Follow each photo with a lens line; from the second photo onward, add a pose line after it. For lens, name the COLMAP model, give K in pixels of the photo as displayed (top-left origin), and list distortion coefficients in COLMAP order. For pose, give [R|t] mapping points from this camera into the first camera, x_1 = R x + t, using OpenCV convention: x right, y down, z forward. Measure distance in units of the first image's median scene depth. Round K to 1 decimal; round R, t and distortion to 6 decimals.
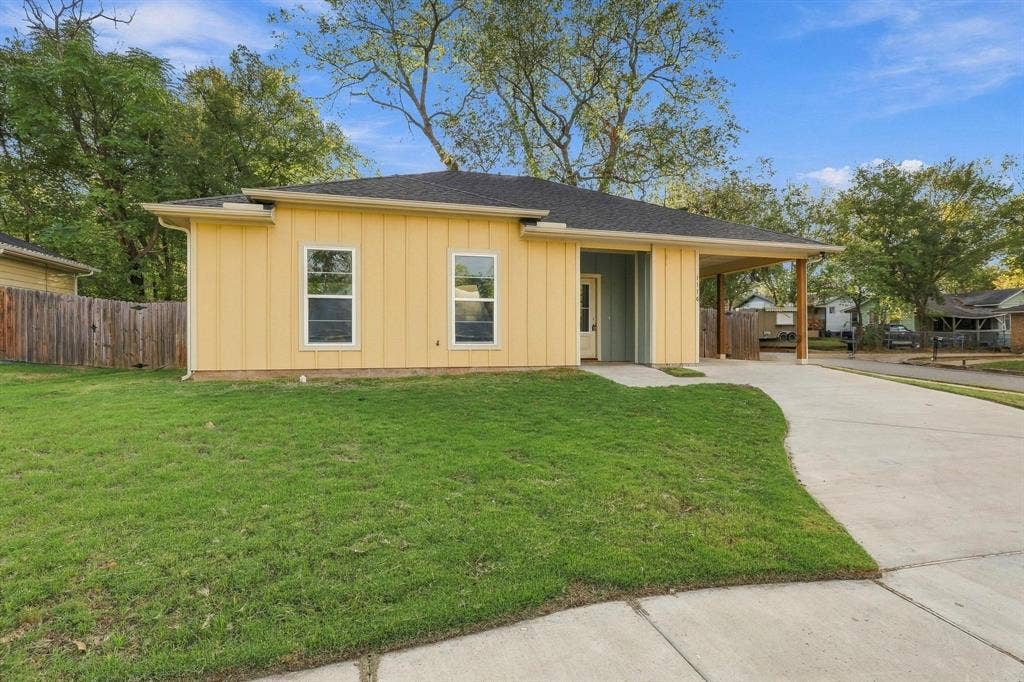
lens RADIAL K [[448.9, 0, 510.9], [0, 448.9, 340.5], [0, 0, 1]] dist [-0.027189, 0.002629]
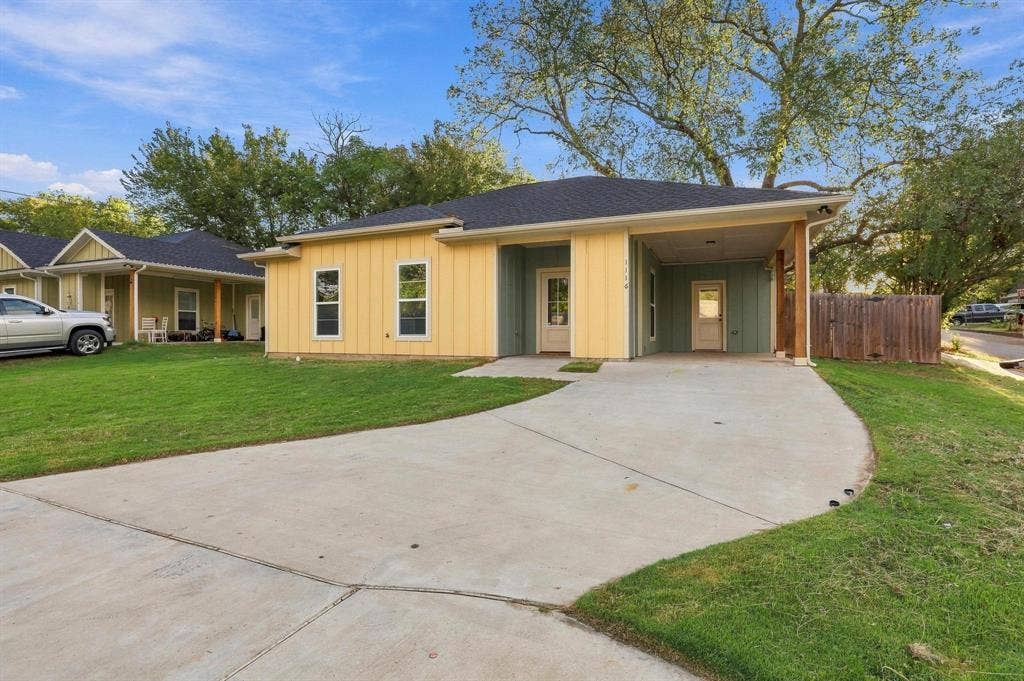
lens RADIAL K [[448.9, 0, 519.6], [0, 448.9, 338.5], [0, 0, 1]] dist [-0.027189, 0.002629]
pose [[0.806578, 0.006756, -0.591089, 0.877140], [-0.001355, 0.999953, 0.009580, 0.001133], [0.591126, -0.006926, 0.806549, 0.191567]]
